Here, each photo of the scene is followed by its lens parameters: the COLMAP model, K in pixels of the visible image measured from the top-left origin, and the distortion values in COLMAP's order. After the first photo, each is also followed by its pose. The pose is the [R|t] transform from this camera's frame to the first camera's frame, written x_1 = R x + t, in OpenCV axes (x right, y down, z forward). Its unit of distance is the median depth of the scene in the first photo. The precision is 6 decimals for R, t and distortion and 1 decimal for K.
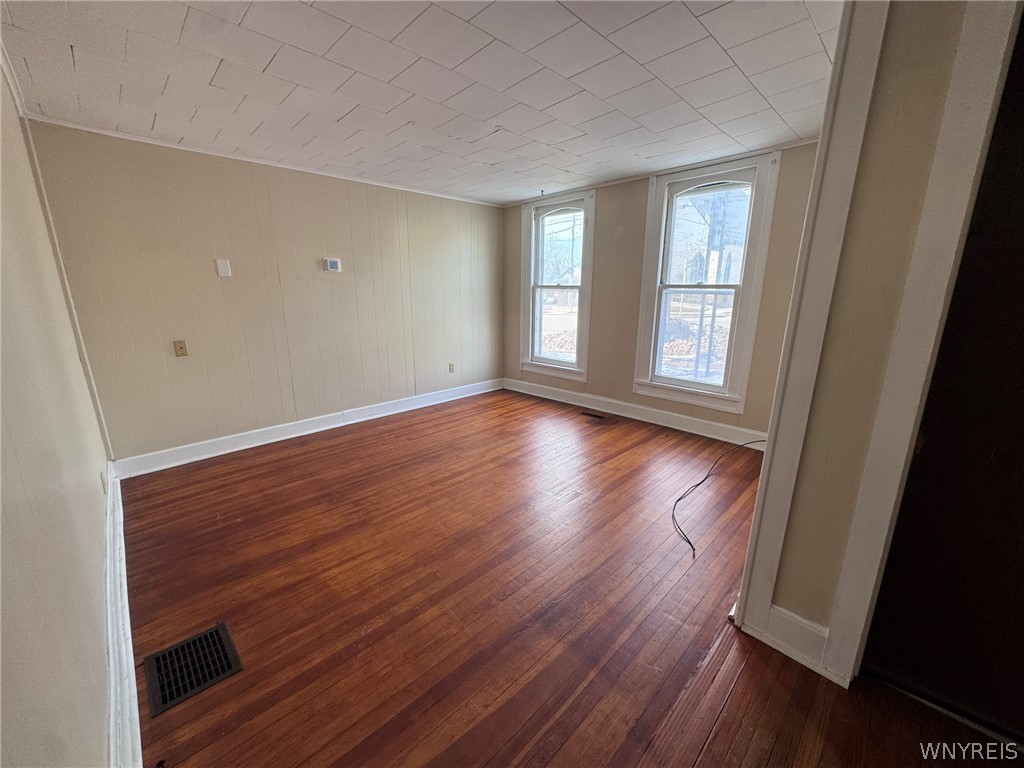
lens RADIAL K [[406.8, 0, 515.8], [0, 406.8, 380.9], [0, 0, 1]] dist [-0.002064, -0.000244]
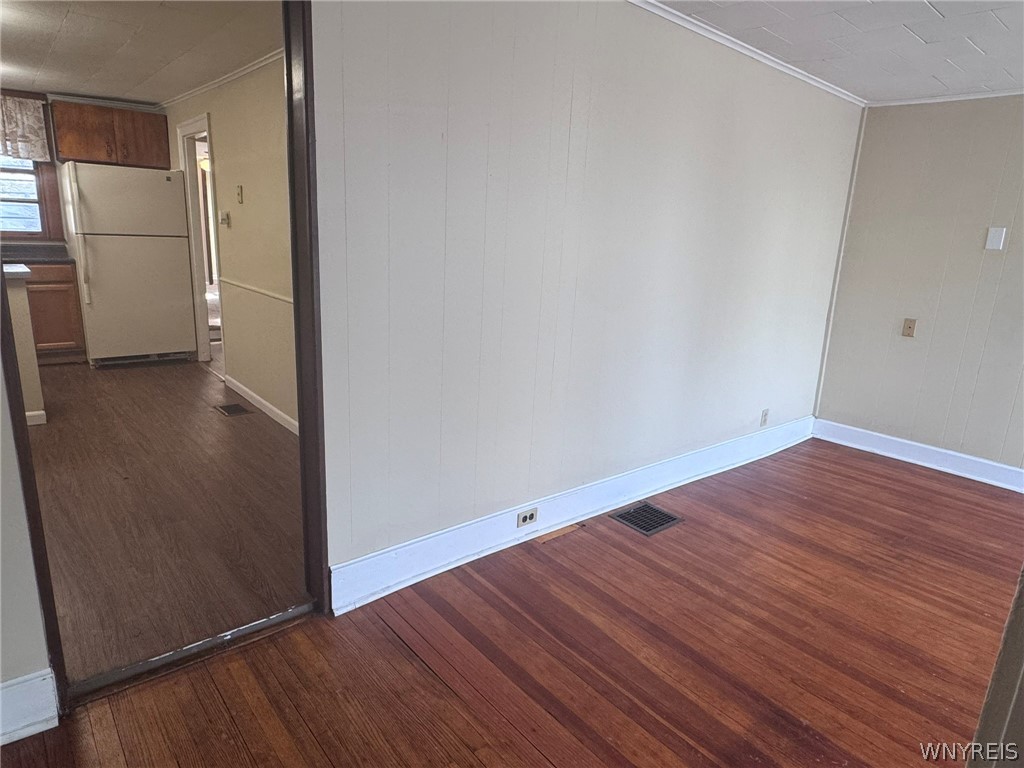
lens RADIAL K [[618.0, 0, 504.4], [0, 618.0, 382.5], [0, 0, 1]] dist [0.001265, 0.001136]
pose [[-0.089023, 0.232665, -0.968474, 0.572275], [-0.274851, 0.928843, 0.248409, -0.060293], [0.957357, 0.288300, -0.018740, 0.210729]]
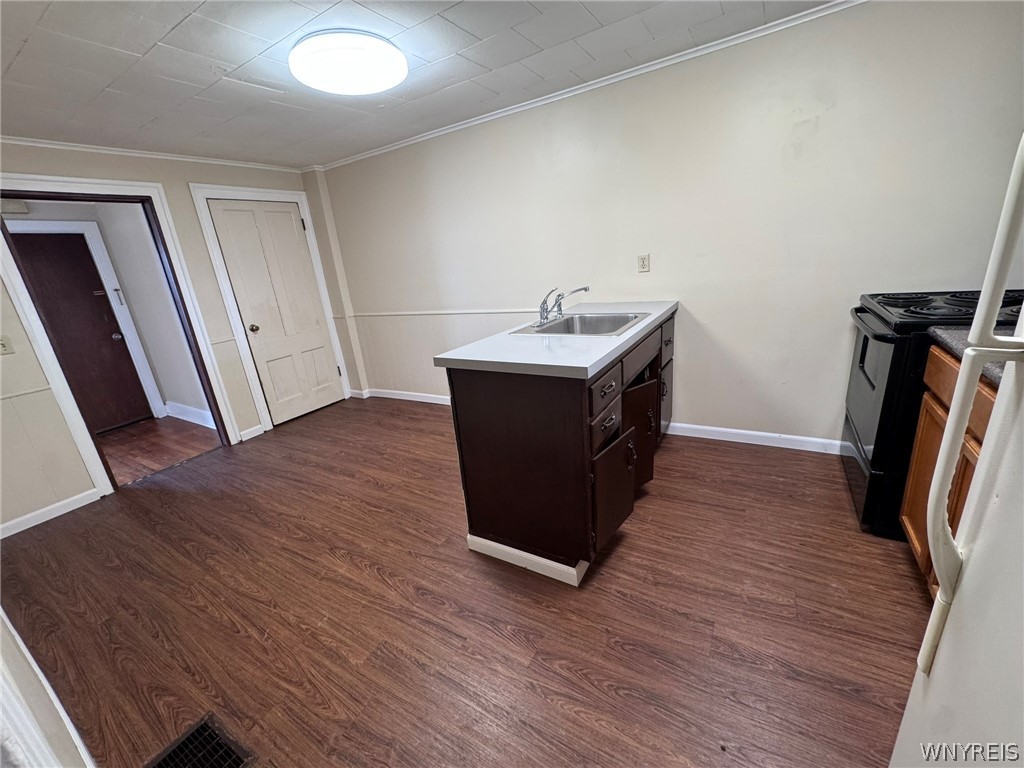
lens RADIAL K [[406.8, 0, 512.3], [0, 406.8, 385.2], [0, 0, 1]] dist [-0.002064, -0.000244]
pose [[-0.240141, -0.273844, 0.931312, -1.153220], [0.319391, 0.883681, 0.342194, 0.181405], [-0.916691, 0.379627, -0.124745, -0.805840]]
